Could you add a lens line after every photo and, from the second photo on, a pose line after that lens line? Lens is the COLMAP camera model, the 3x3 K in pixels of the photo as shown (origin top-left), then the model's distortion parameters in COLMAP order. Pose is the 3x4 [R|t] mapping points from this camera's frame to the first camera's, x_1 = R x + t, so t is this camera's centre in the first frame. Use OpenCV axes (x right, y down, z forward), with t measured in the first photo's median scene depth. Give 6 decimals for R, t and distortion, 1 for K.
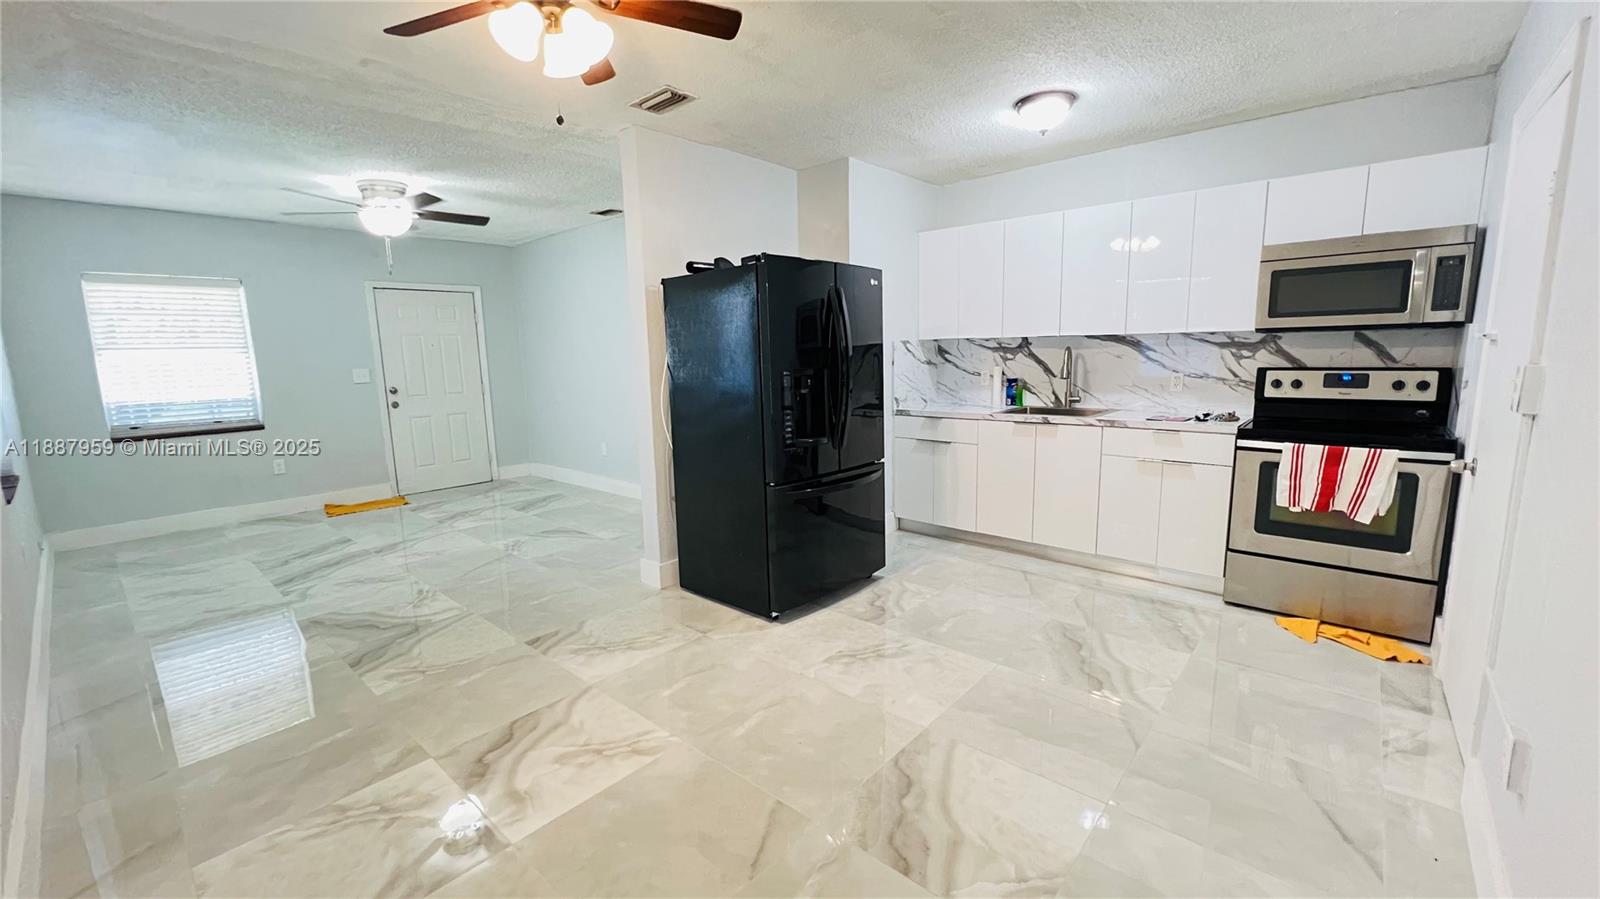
lens RADIAL K [[639.4, 0, 796.8], [0, 639.4, 447.5], [0, 0, 1]] dist [-0.001233, 0.000662]
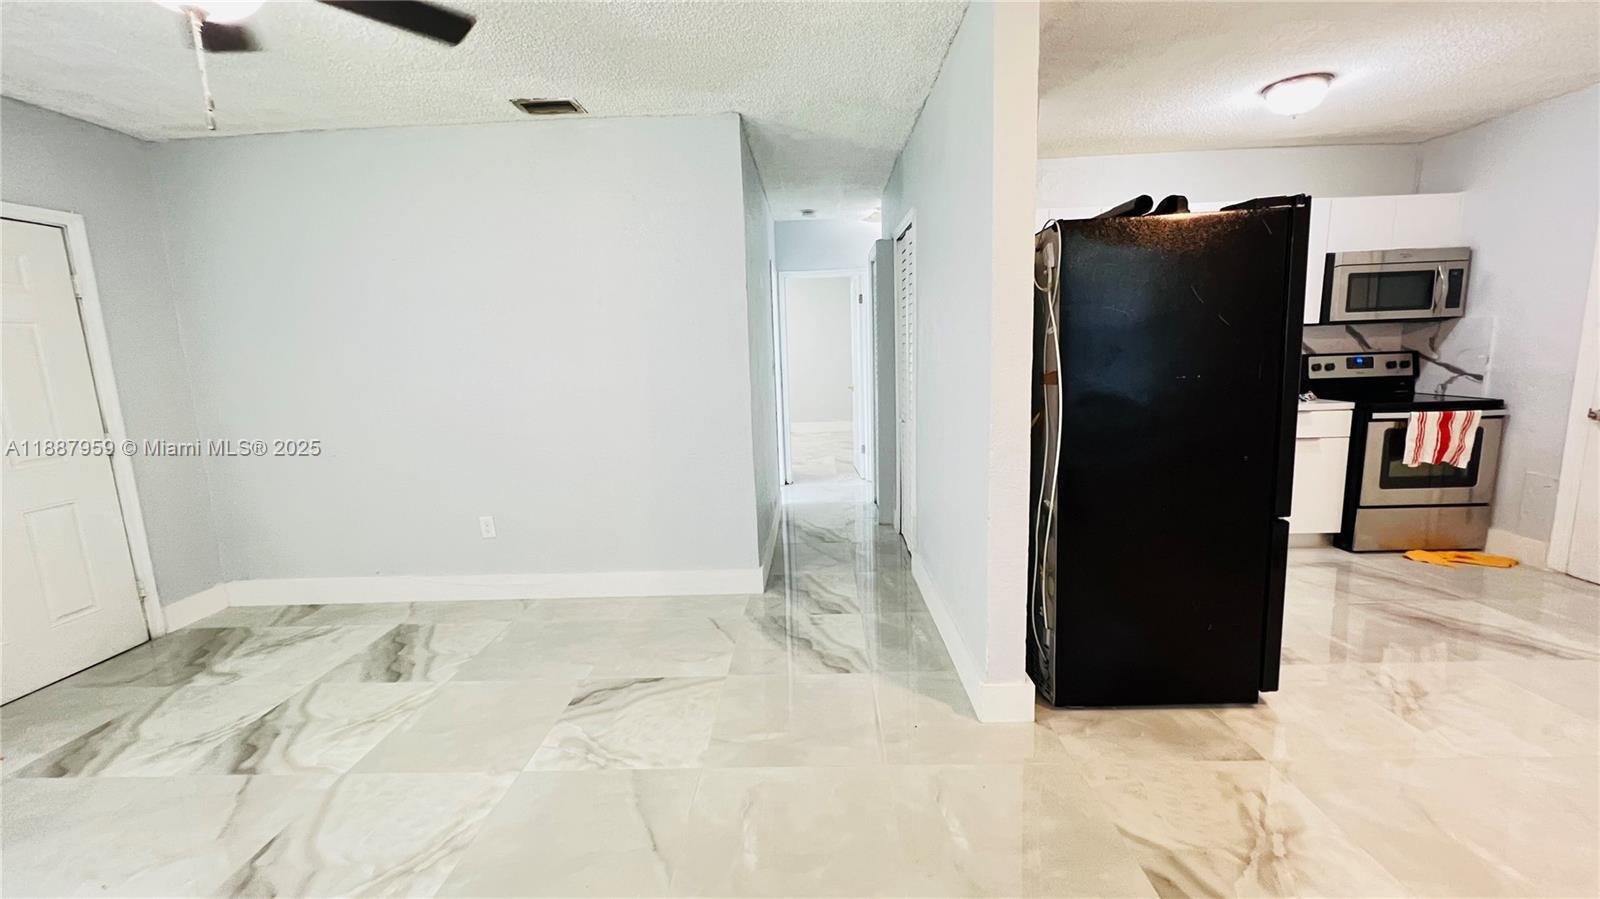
lens RADIAL K [[639.4, 0, 796.8], [0, 639.4, 447.5], [0, 0, 1]] dist [-0.001233, 0.000662]
pose [[0.768298, -0.102611, 0.631814, -0.853503], [0.113514, 0.993264, 0.023278, -0.094842], [-0.629946, 0.053835, 0.774770, 0.734263]]
